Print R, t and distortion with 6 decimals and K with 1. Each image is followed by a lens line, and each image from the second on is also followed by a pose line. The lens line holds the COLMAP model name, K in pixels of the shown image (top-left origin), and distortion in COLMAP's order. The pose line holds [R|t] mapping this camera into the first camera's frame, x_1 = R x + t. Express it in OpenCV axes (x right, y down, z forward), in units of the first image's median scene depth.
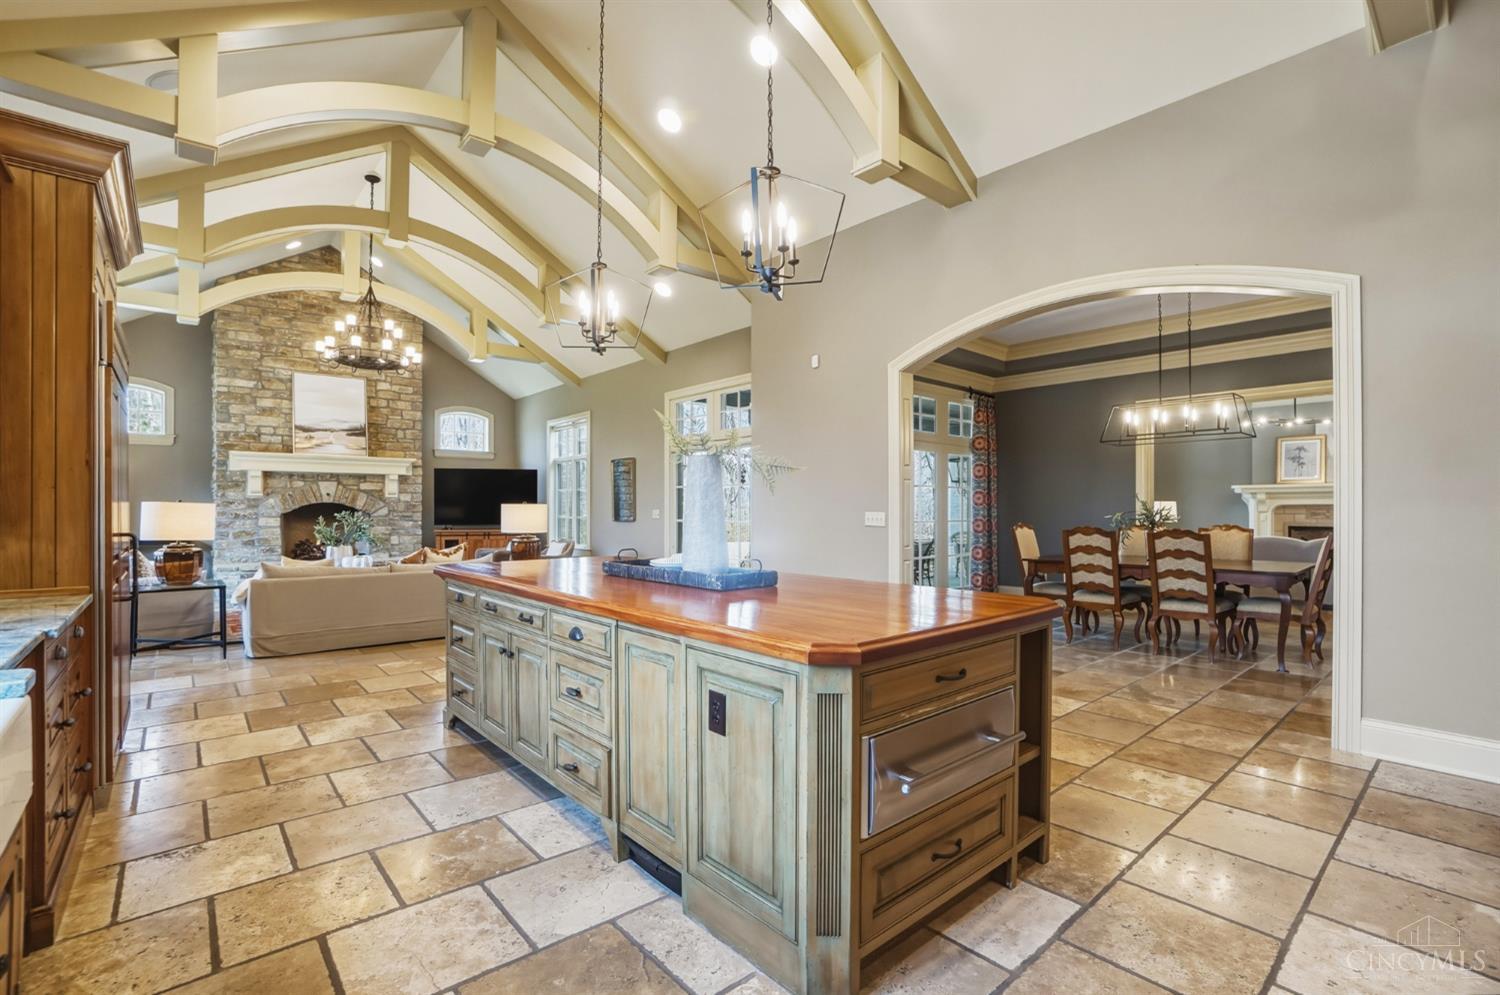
lens RADIAL K [[666.8, 0, 764.4], [0, 666.8, 508.8], [0, 0, 1]] dist [-0.044953, 0.013082]
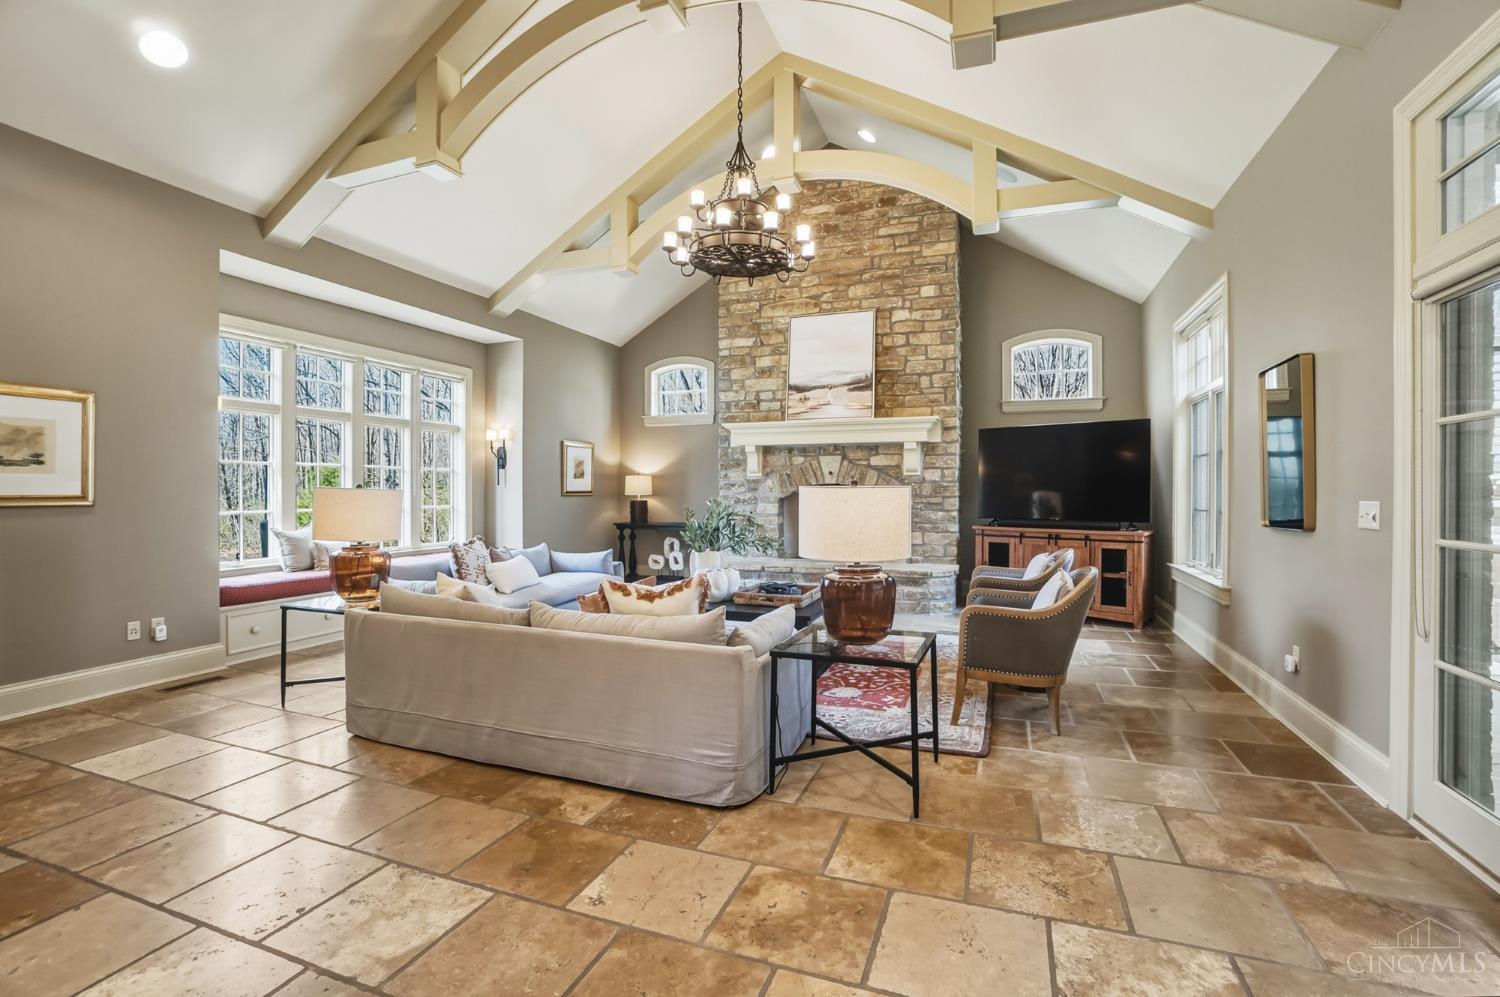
lens RADIAL K [[666.8, 0, 758.7], [0, 666.8, 493.2], [0, 0, 1]] dist [-0.044953, 0.013082]
pose [[0.469012, 0.005537, -0.883174, -0.032164], [0.003786, 0.999959, 0.008280, -0.005579], [0.883184, -0.007227, 0.468972, 0.586995]]
